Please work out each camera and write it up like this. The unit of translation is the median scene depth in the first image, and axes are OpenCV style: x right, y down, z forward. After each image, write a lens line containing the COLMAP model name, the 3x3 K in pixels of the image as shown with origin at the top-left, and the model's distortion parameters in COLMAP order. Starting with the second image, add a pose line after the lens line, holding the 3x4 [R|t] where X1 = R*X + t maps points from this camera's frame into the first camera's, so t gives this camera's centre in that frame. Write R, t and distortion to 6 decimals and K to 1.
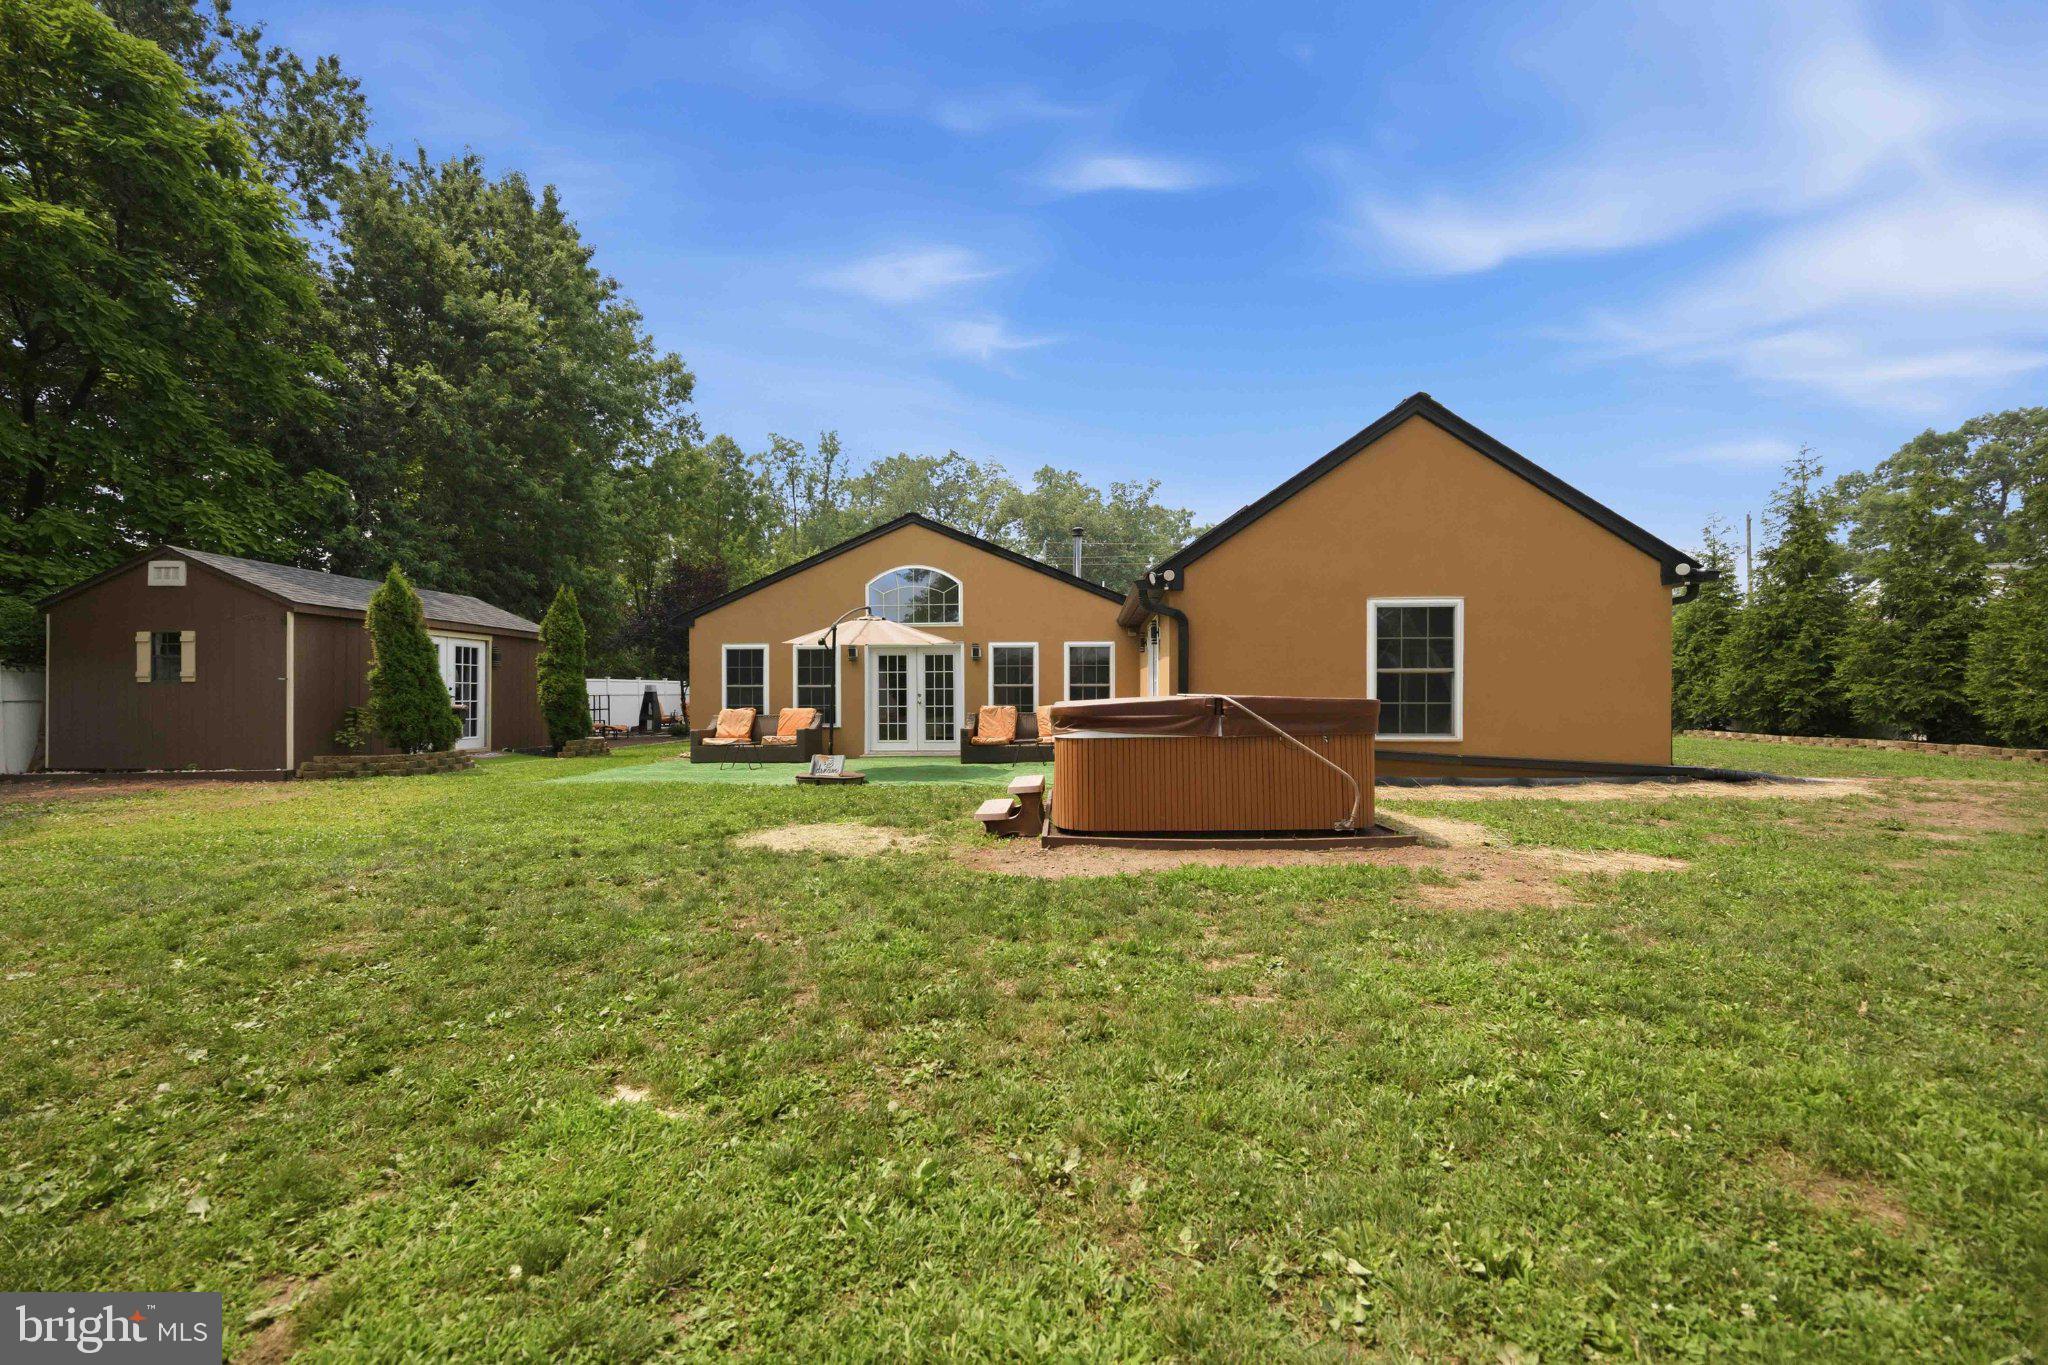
lens RADIAL K [[794.6, 0, 1019.6], [0, 794.6, 693.7], [0, 0, 1]] dist [-0.001741, -0.000221]
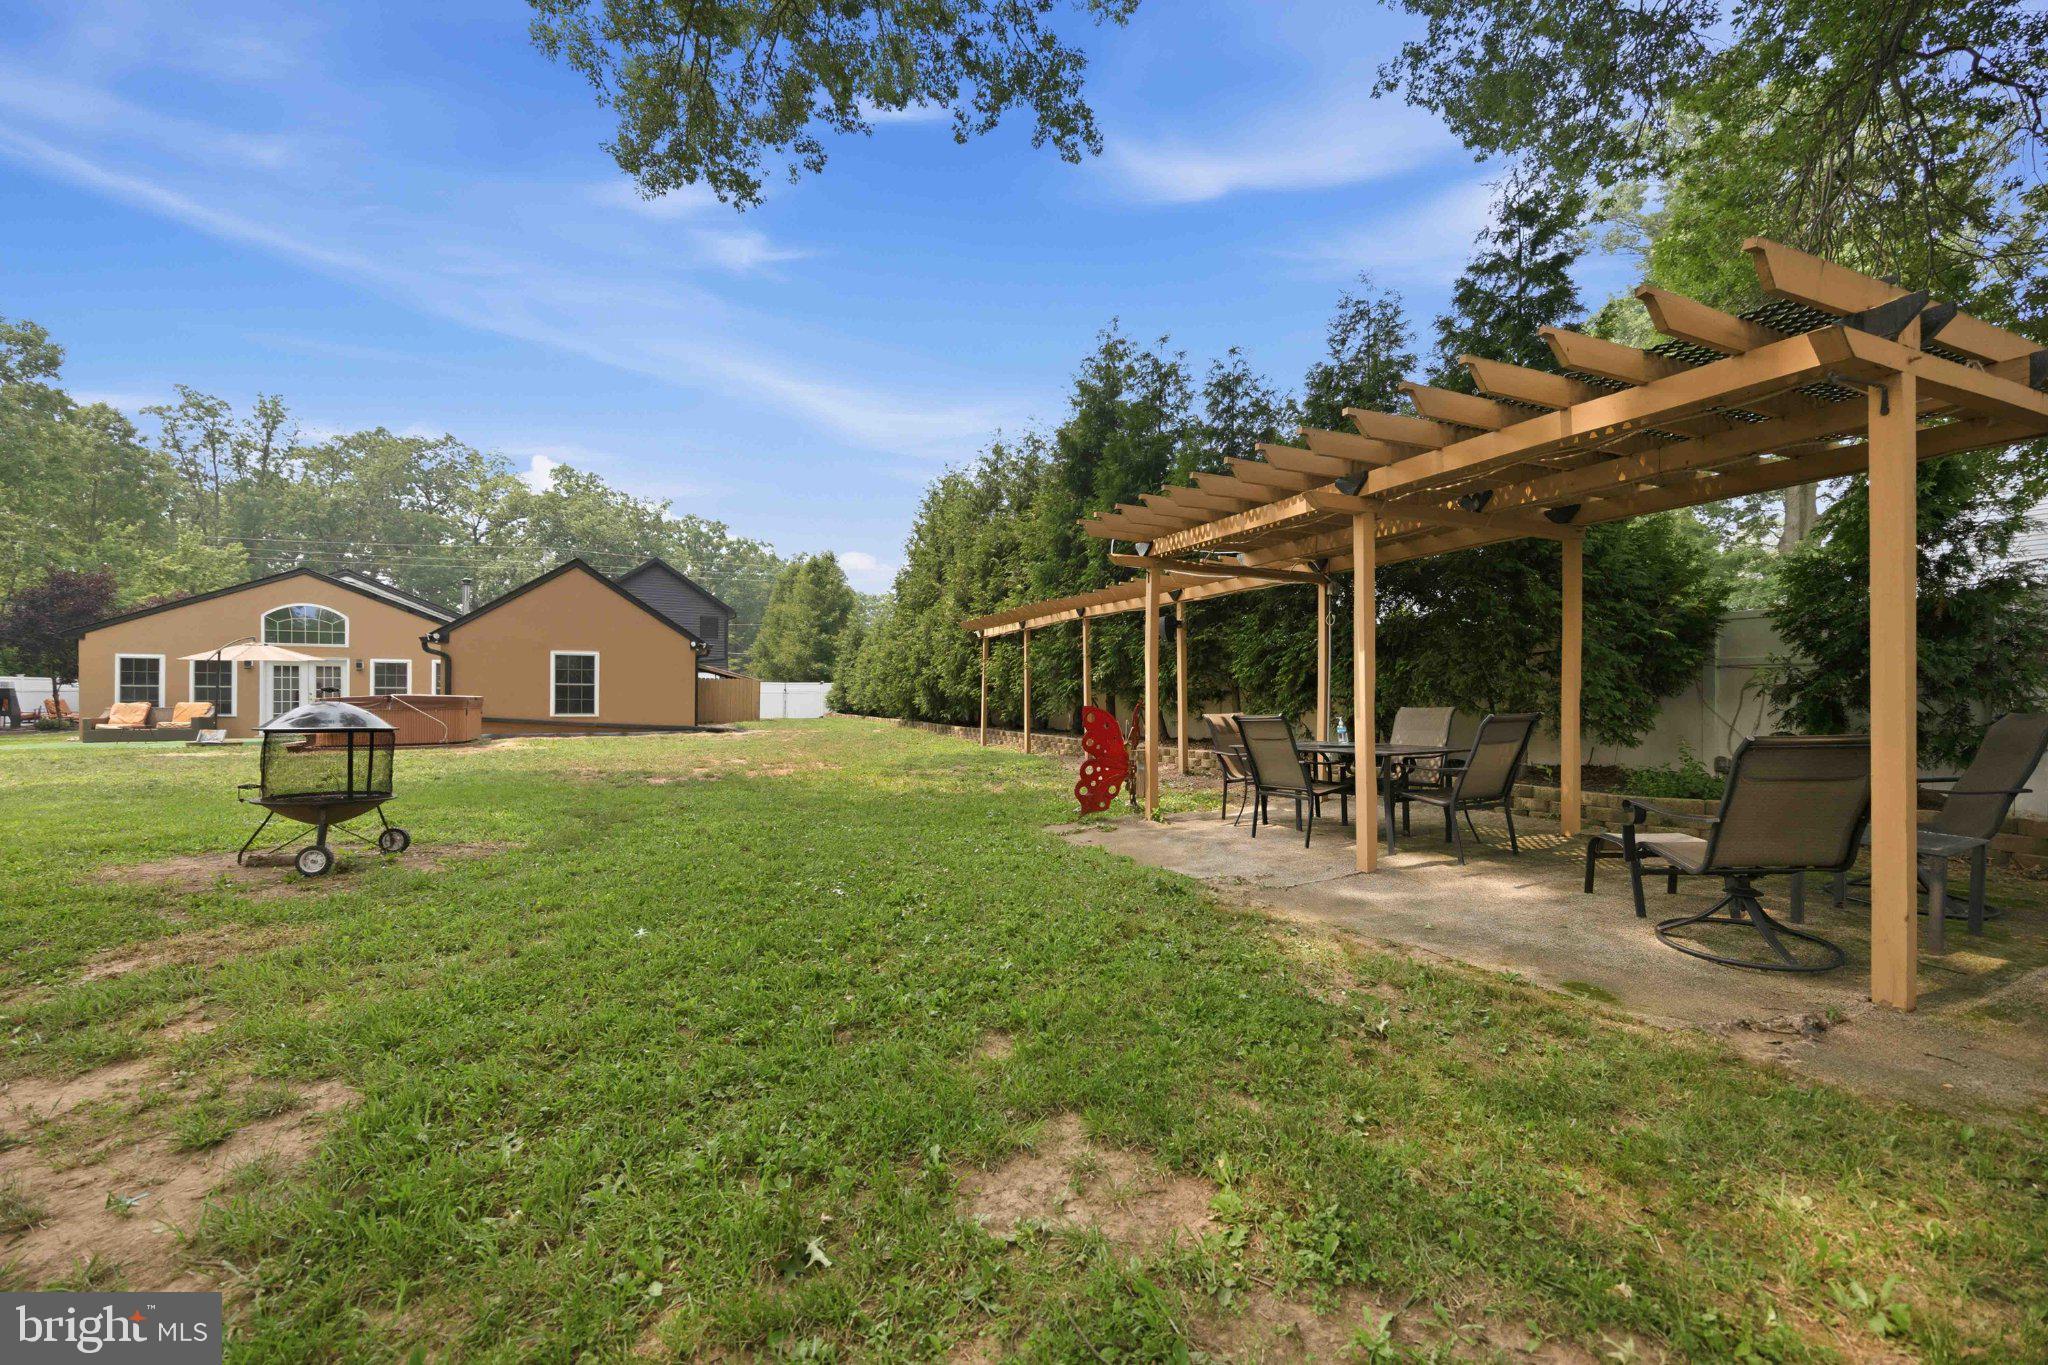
lens RADIAL K [[804.5, 0, 1027.7], [0, 804.5, 692.3], [0, 0, 1]] dist [0.000121, 0.000051]
pose [[0.873272, 0.009904, 0.487132, 0.307688], [-0.008111, 0.999950, -0.005789, -0.002890], [-0.487166, 0.001105, 0.873309, -0.934602]]
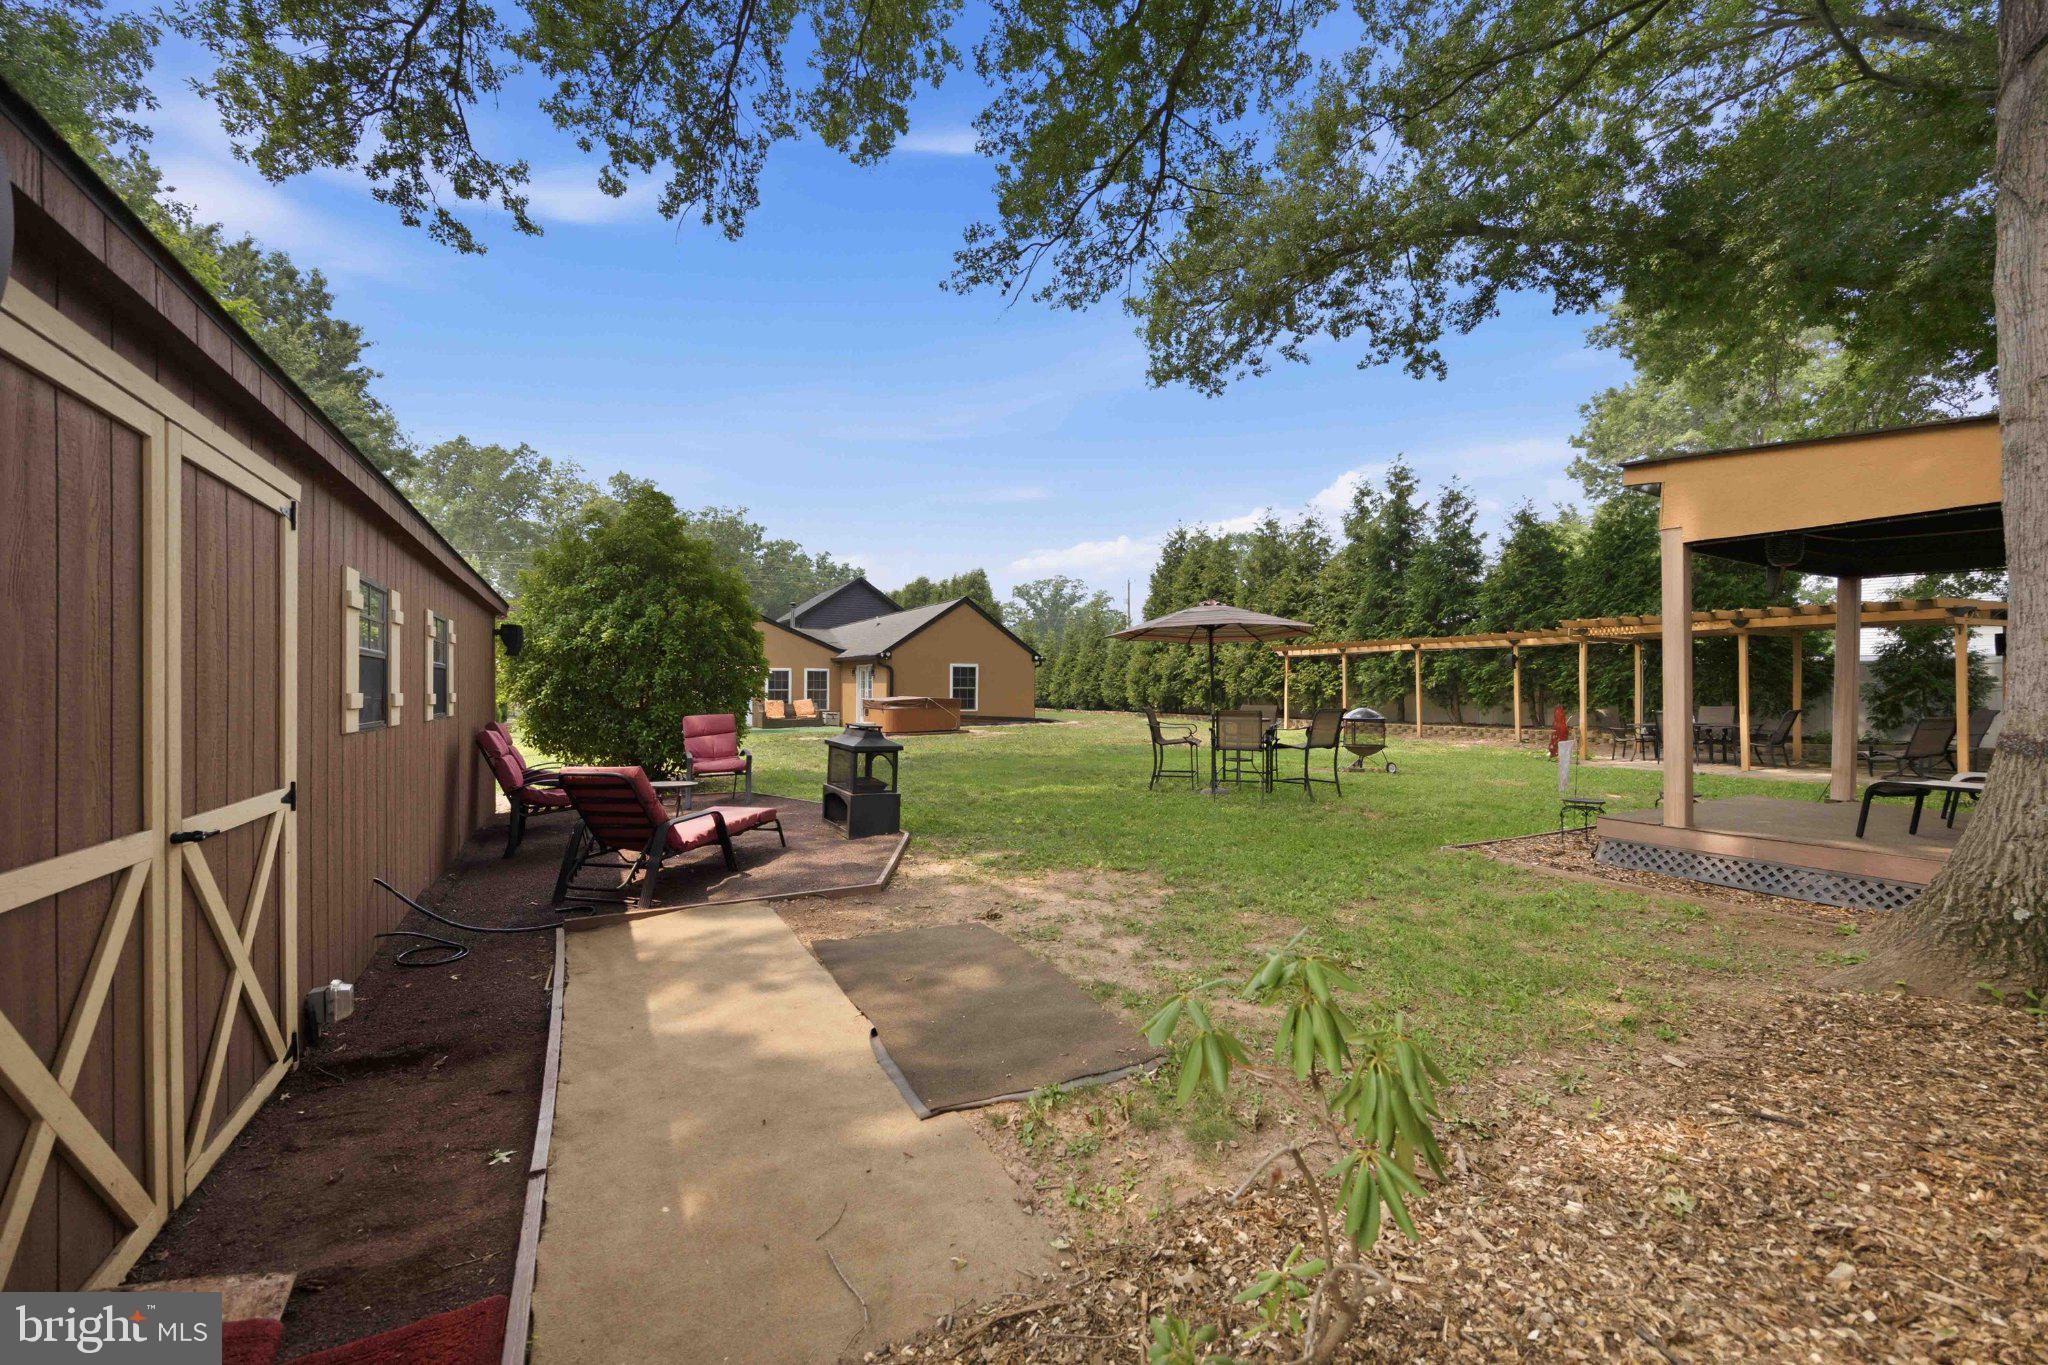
lens RADIAL K [[812.3, 0, 1017.9], [0, 812.3, 691.6], [0, 0, 1]] dist [0.008577, 0.000384]
pose [[0.842546, 0.001886, 0.538622, -0.607193], [-0.004807, 0.999980, 0.004018, -0.017296], [-0.538603, -0.005974, 0.842538, -1.046993]]
